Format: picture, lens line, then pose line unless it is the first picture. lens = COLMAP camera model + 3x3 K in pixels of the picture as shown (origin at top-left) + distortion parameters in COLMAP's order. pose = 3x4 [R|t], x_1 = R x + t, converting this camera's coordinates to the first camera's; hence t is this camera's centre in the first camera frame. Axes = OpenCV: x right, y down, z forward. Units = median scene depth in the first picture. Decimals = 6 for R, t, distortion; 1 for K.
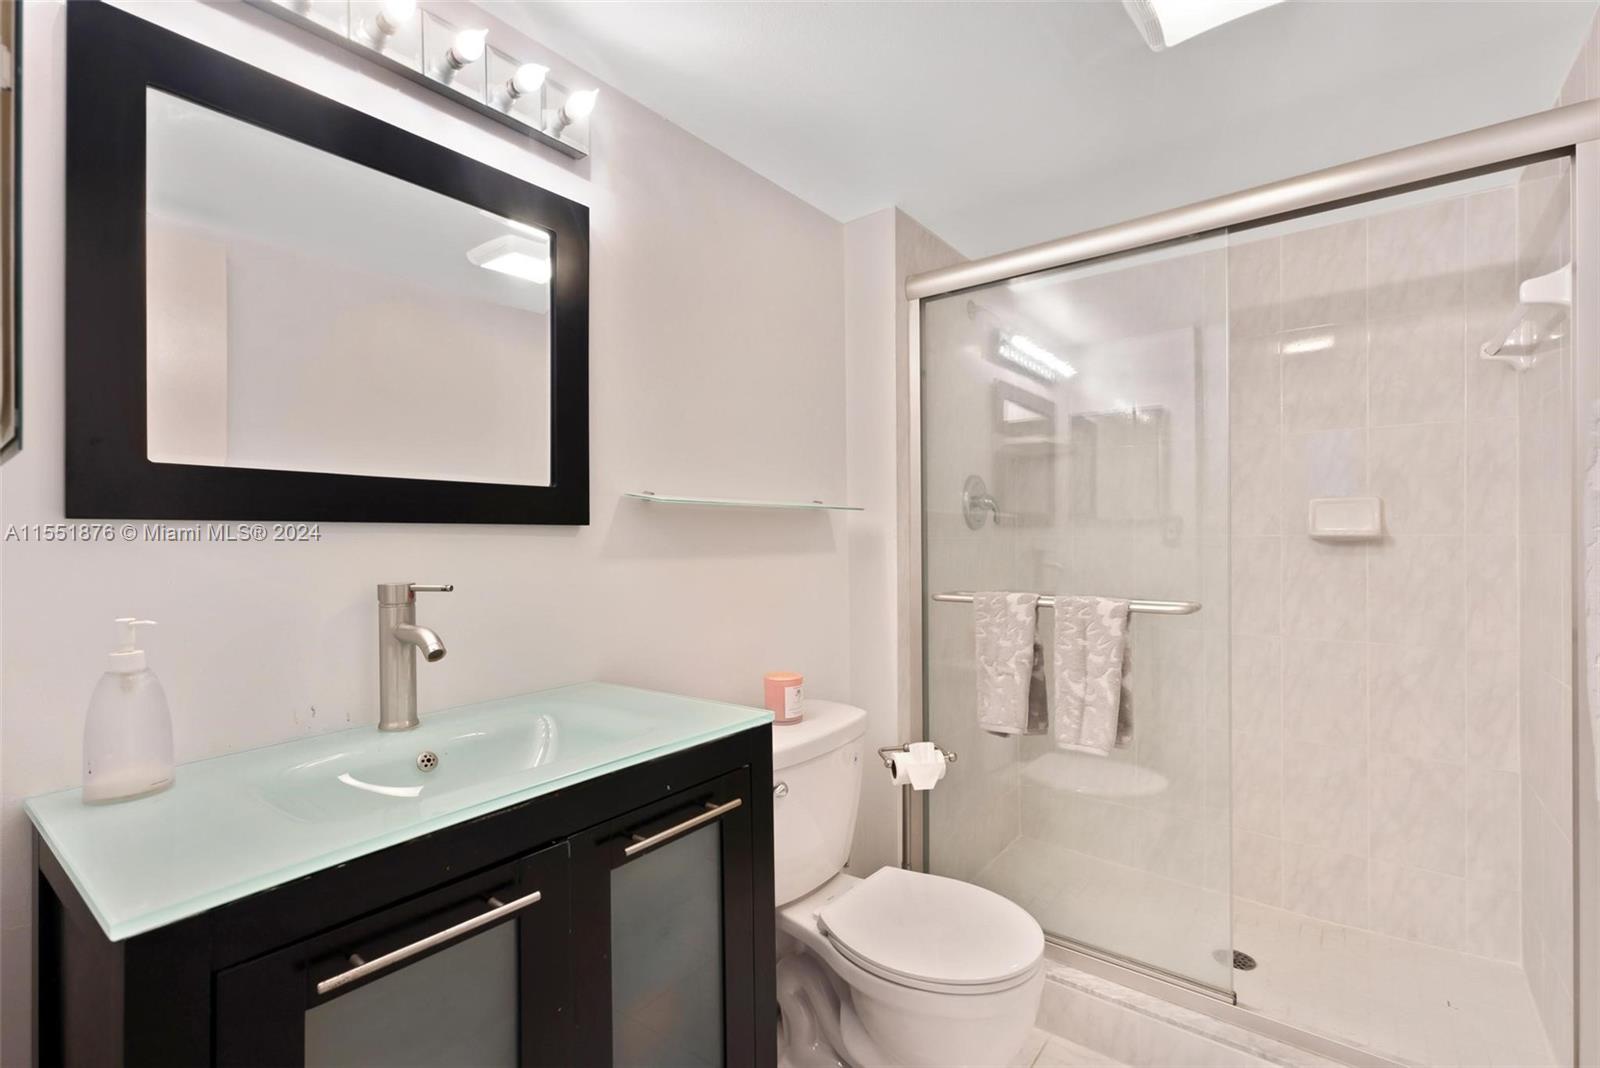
lens RADIAL K [[721.5, 0, 805.6], [0, 721.5, 536.3], [0, 0, 1]] dist [0.001460, 0.000590]
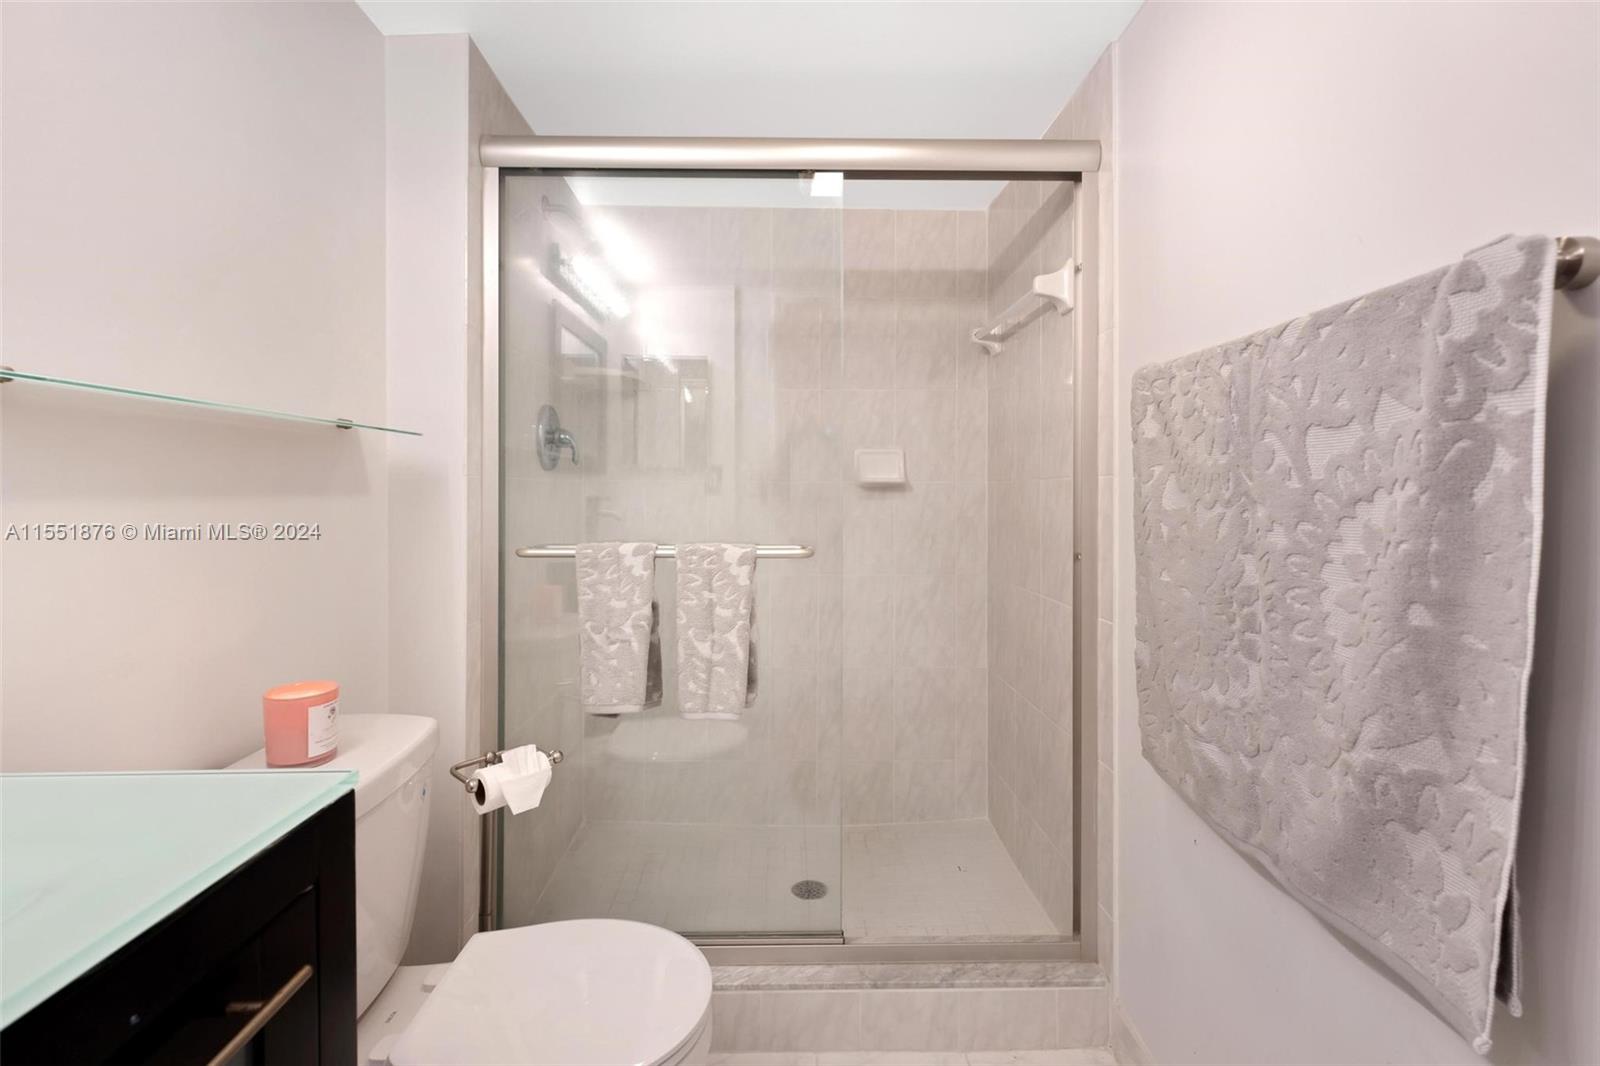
lens RADIAL K [[721.5, 0, 798.2], [0, 721.5, 484.9], [0, 0, 1]] dist [0.001460, 0.000590]
pose [[0.779360, 0.011824, 0.626465, -0.085261], [-0.007569, 0.999927, -0.009456, 0.018076], [-0.626531, 0.002628, 0.779392, 0.230562]]
